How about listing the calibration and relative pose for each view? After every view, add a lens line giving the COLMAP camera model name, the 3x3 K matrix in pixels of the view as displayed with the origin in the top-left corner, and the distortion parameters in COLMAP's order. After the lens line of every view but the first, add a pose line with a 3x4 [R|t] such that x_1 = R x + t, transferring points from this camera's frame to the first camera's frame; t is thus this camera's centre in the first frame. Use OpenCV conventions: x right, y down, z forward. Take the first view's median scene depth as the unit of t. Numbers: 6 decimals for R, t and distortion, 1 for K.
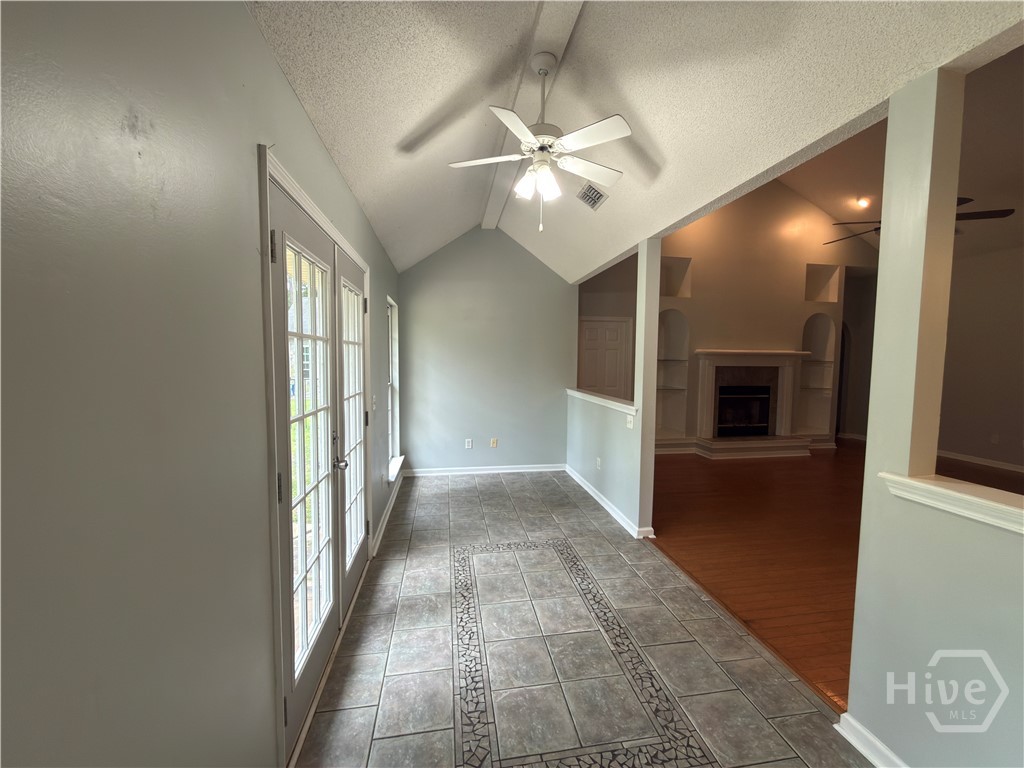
lens RADIAL K [[407.7, 0, 512.0], [0, 407.7, 384.0], [0, 0, 1]] dist [-0.000874, 0.000151]
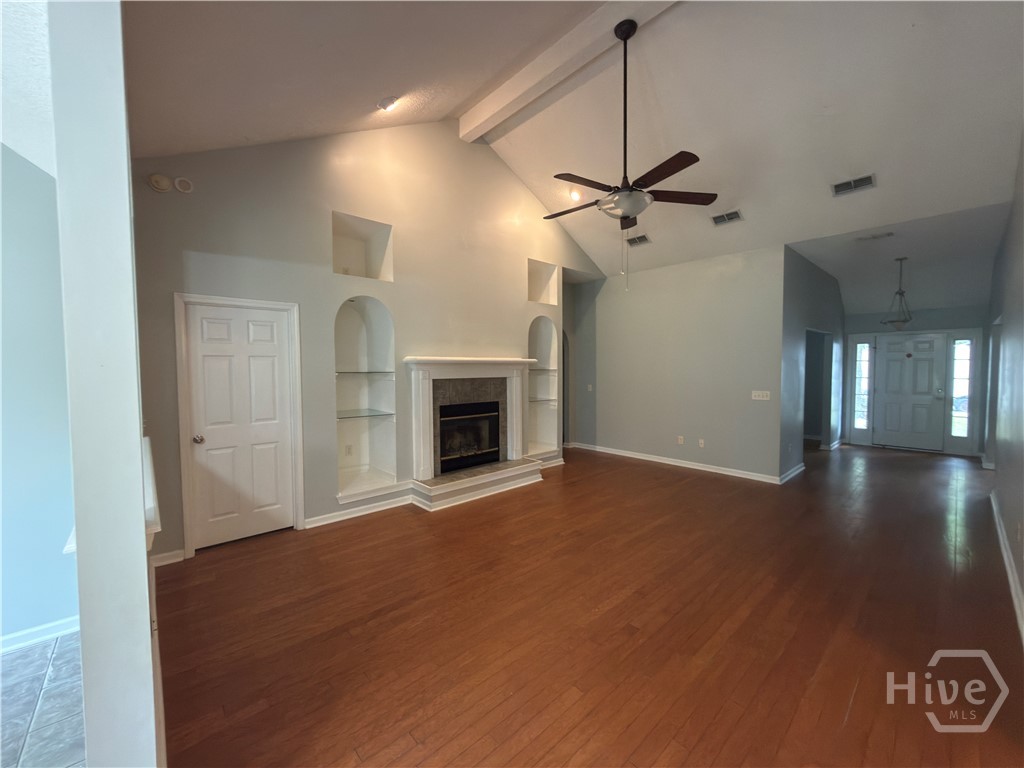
lens RADIAL K [[402.1, 0, 512.0], [0, 402.1, 384.0], [0, 0, 1]] dist [-0.001749, 0.000067]
pose [[0.840254, -0.037082, 0.540923, 0.219781], [0.049427, 0.998743, -0.008312, -0.021497], [-0.539935, 0.033720, 0.841031, 0.304200]]
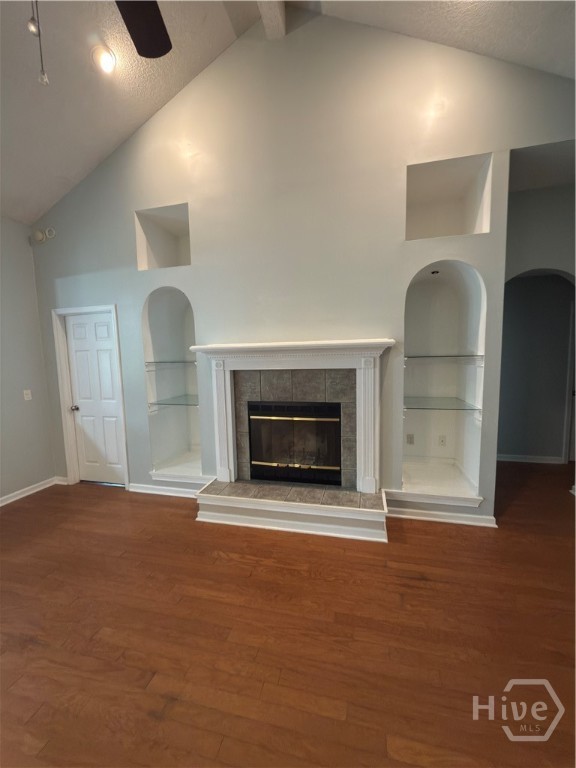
lens RADIAL K [[301.5, 0, 288.4], [0, 301.5, 386.1], [0, 0, 1]] dist [-0.001749, 0.000067]
pose [[0.919084, 0.008300, -0.393975, 0.733806], [0.004335, 0.999505, 0.031169, -0.031927], [0.394039, -0.030355, 0.918592, 0.583260]]
